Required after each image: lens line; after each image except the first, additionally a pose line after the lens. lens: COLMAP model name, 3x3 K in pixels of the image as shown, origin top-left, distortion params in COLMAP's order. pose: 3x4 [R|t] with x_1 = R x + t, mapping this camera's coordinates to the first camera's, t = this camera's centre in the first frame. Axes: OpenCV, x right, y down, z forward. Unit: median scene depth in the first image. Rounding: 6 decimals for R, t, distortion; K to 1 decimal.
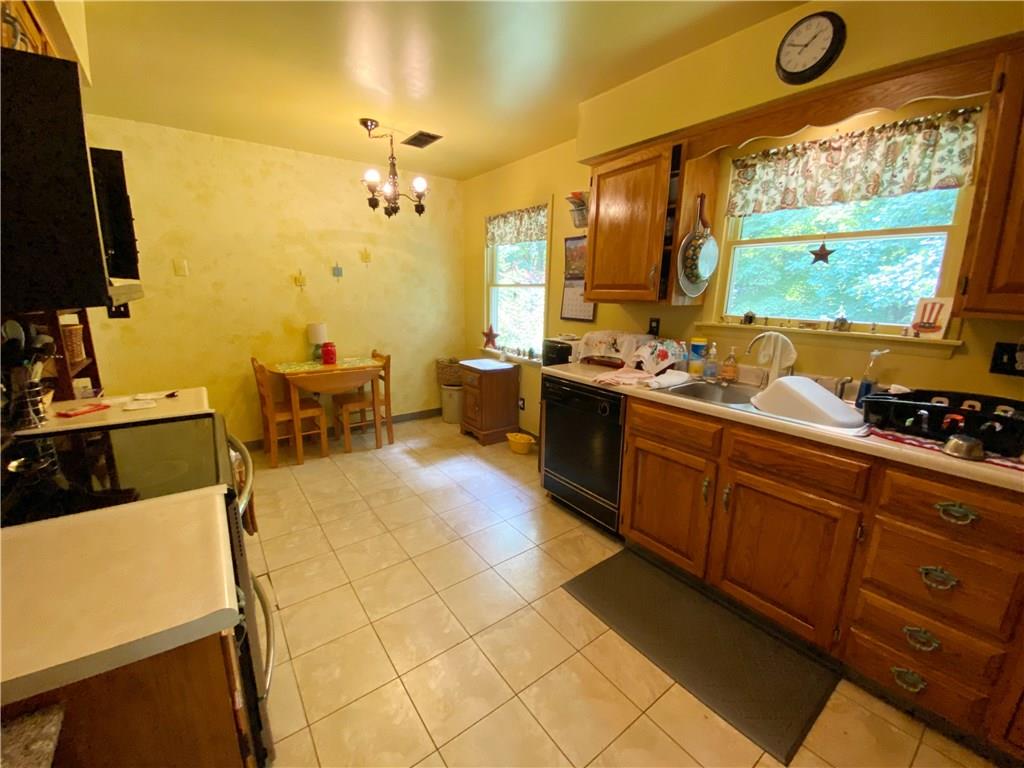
lens RADIAL K [[403.3, 0, 512.0], [0, 403.3, 384.0], [0, 0, 1]] dist [0.000120, -0.021528]
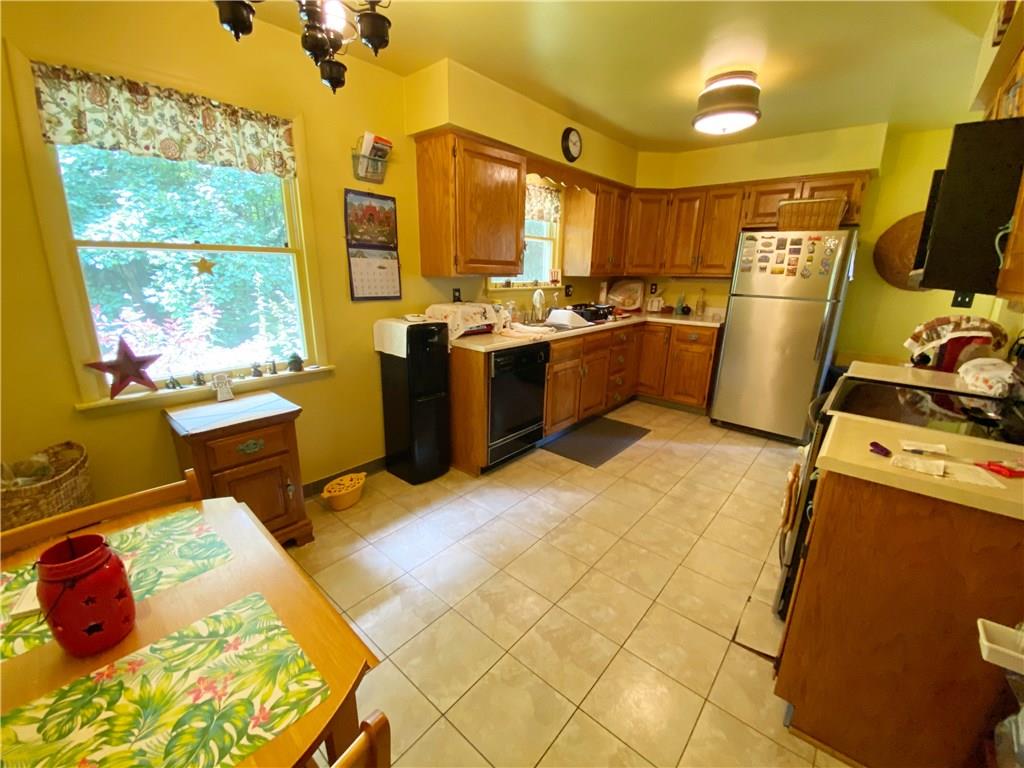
lens RADIAL K [[413.1, 0, 512.0], [0, 413.1, 384.0], [0, 0, 1]] dist [-0.000470, -0.000230]
pose [[-0.218730, -0.279270, 0.934968, -0.746897], [0.189071, 0.927881, 0.321385, -0.221910], [-0.957293, 0.247072, -0.150154, 0.931808]]
